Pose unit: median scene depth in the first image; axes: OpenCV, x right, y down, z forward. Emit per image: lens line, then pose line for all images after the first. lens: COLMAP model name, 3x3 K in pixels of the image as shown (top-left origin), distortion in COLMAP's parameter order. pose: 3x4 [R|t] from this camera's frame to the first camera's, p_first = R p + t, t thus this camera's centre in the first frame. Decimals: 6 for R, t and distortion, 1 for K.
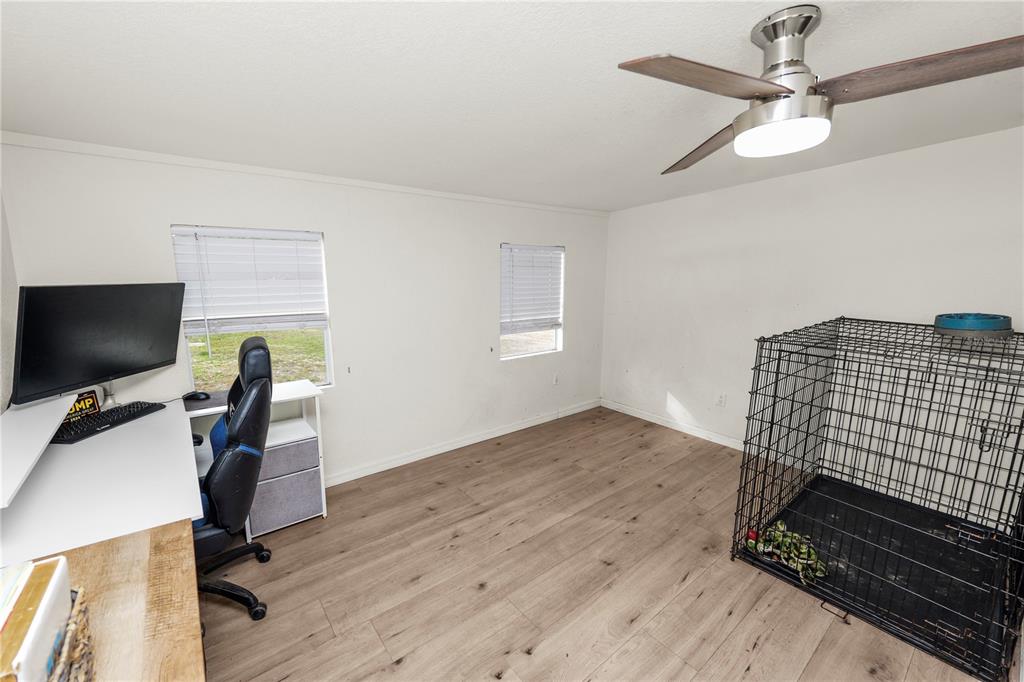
lens RADIAL K [[419.0, 0, 513.0], [0, 419.0, 338.5], [0, 0, 1]] dist [-0.002470, -0.006586]
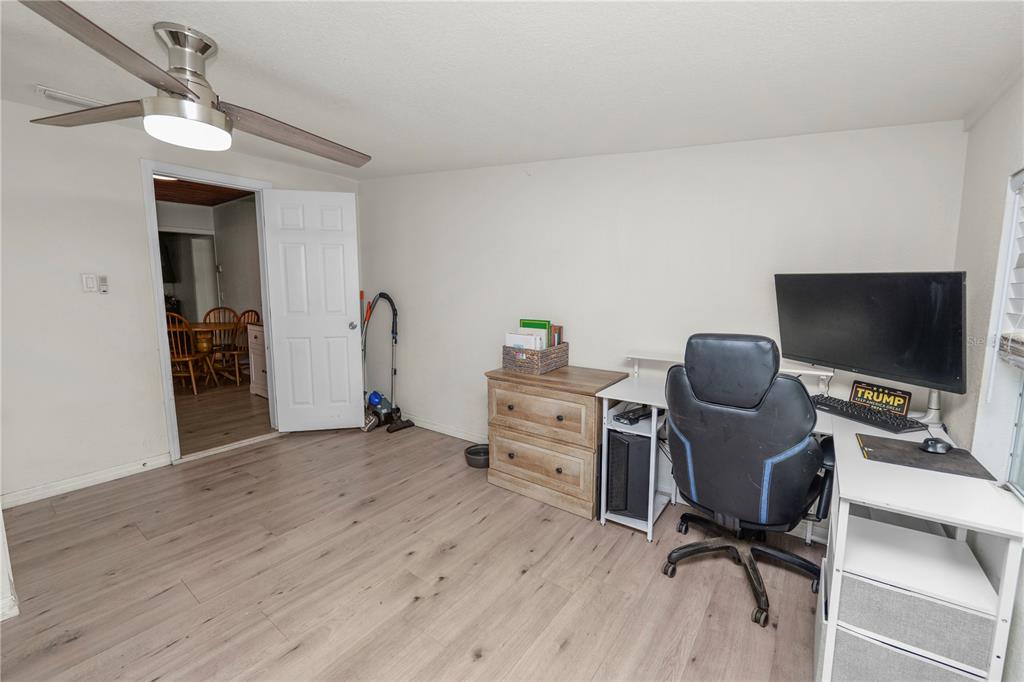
lens RADIAL K [[419.0, 0, 513.0], [0, 419.0, 338.5], [0, 0, 1]] dist [-0.002470, -0.006586]
pose [[-0.968276, 0.022645, -0.248854, 0.044964], [-0.051140, 0.956847, 0.286055, -0.210696], [0.244593, 0.289707, -0.925335, 1.664392]]
